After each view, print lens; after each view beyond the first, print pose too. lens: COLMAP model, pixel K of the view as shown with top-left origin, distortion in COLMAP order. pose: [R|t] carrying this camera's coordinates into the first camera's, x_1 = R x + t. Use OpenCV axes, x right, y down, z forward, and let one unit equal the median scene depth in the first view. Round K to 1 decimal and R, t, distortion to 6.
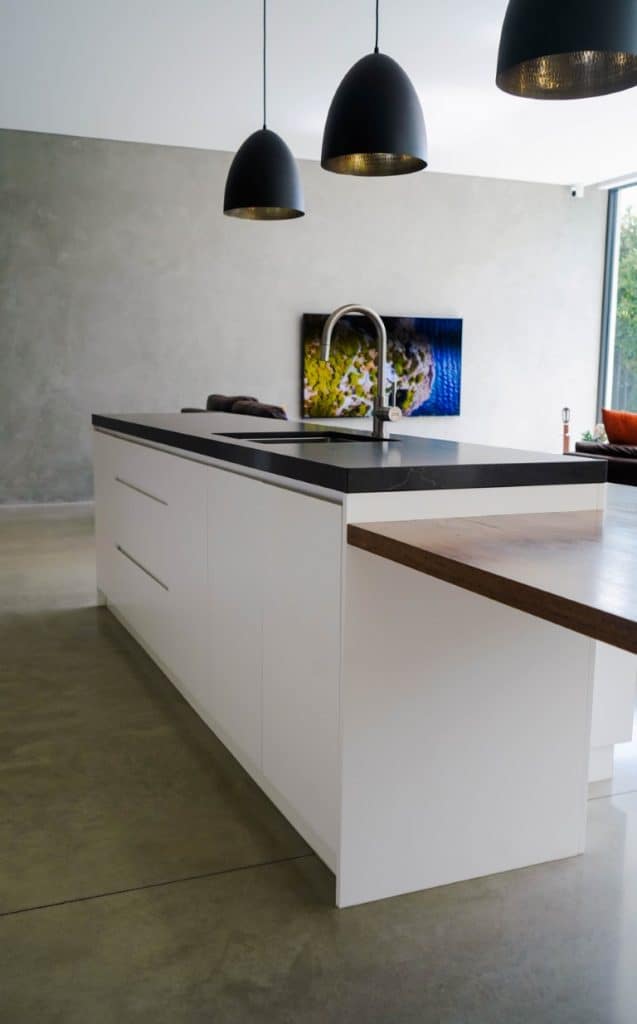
lens RADIAL K [[993.4, 0, 314.3], [0, 993.4, 511.5], [0, 0, 1]] dist [0.013907, 0.000000]
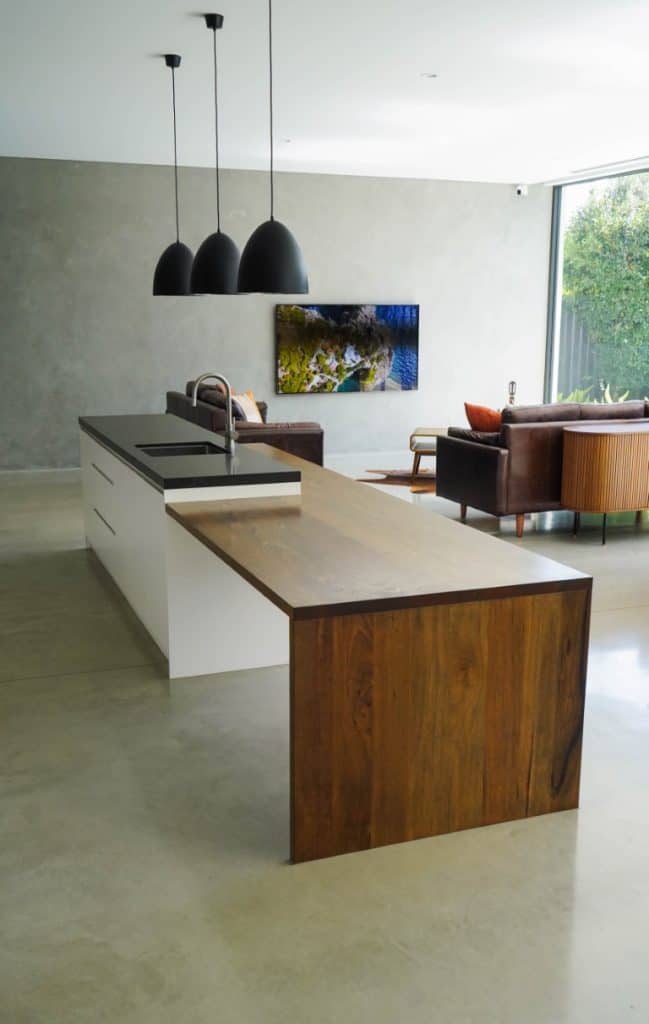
lens RADIAL K [[1043.2, 0, 346.2], [0, 1043.2, 540.5], [0, 0, 1]] dist [-0.005851, 0.000000]
pose [[0.999936, -0.001347, -0.011241, 0.082953], [0.002191, 0.997150, 0.075418, -0.014257], [0.011108, -0.075438, 0.997089, -0.237947]]
